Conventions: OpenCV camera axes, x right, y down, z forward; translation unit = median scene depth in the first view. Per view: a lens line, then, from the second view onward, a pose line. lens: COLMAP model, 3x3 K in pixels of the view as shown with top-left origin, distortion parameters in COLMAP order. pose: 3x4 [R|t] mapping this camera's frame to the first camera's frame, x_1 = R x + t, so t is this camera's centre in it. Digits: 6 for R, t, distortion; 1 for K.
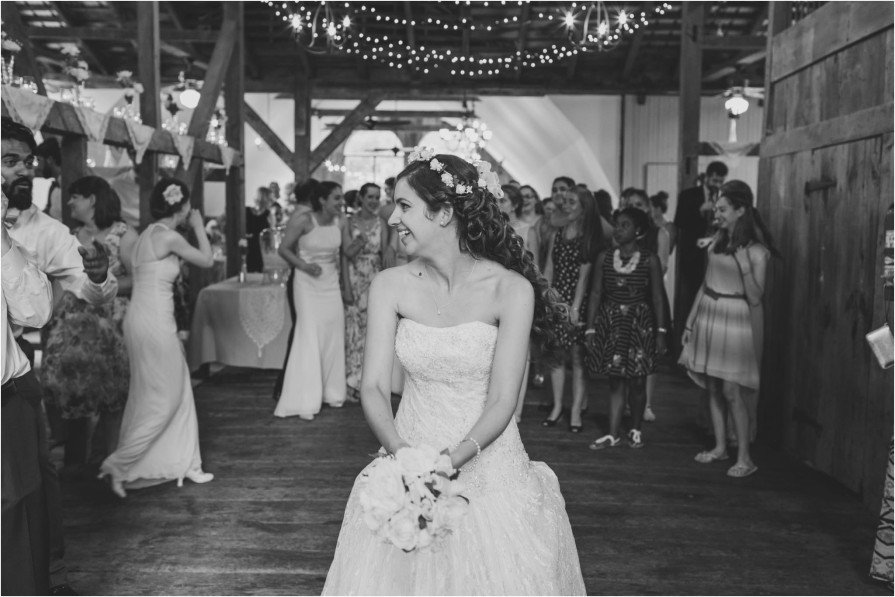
lens RADIAL K [[867.6, 0, 451.0], [0, 867.6, 295.7], [0, 0, 1]] dist [0.003975, 0.013554]
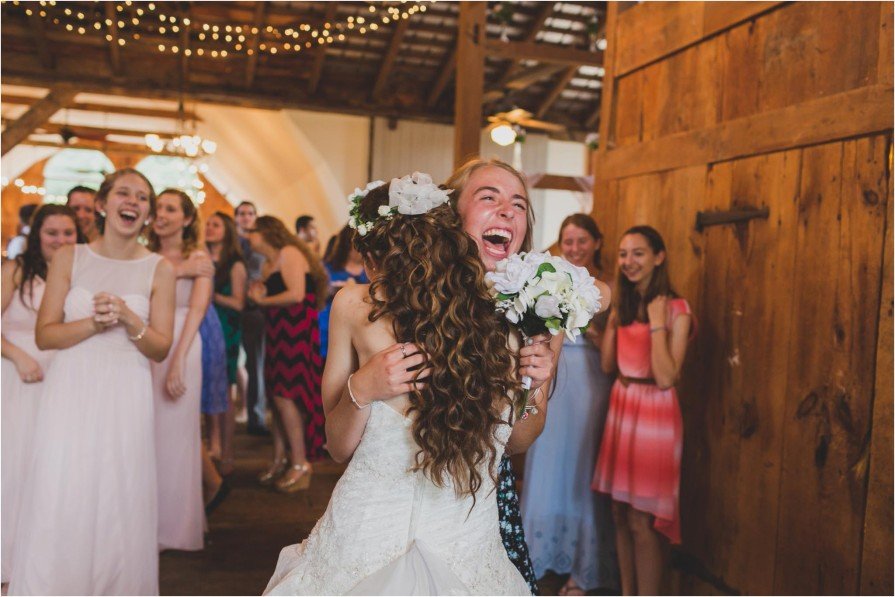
lens RADIAL K [[867.6, 0, 451.0], [0, 867.6, 295.7], [0, 0, 1]] dist [0.003975, 0.013554]
pose [[0.950854, 0.023581, 0.308739, 0.021371], [-0.009647, 0.998868, -0.046580, -0.030857], [-0.309488, 0.041313, 0.950005, 0.393430]]
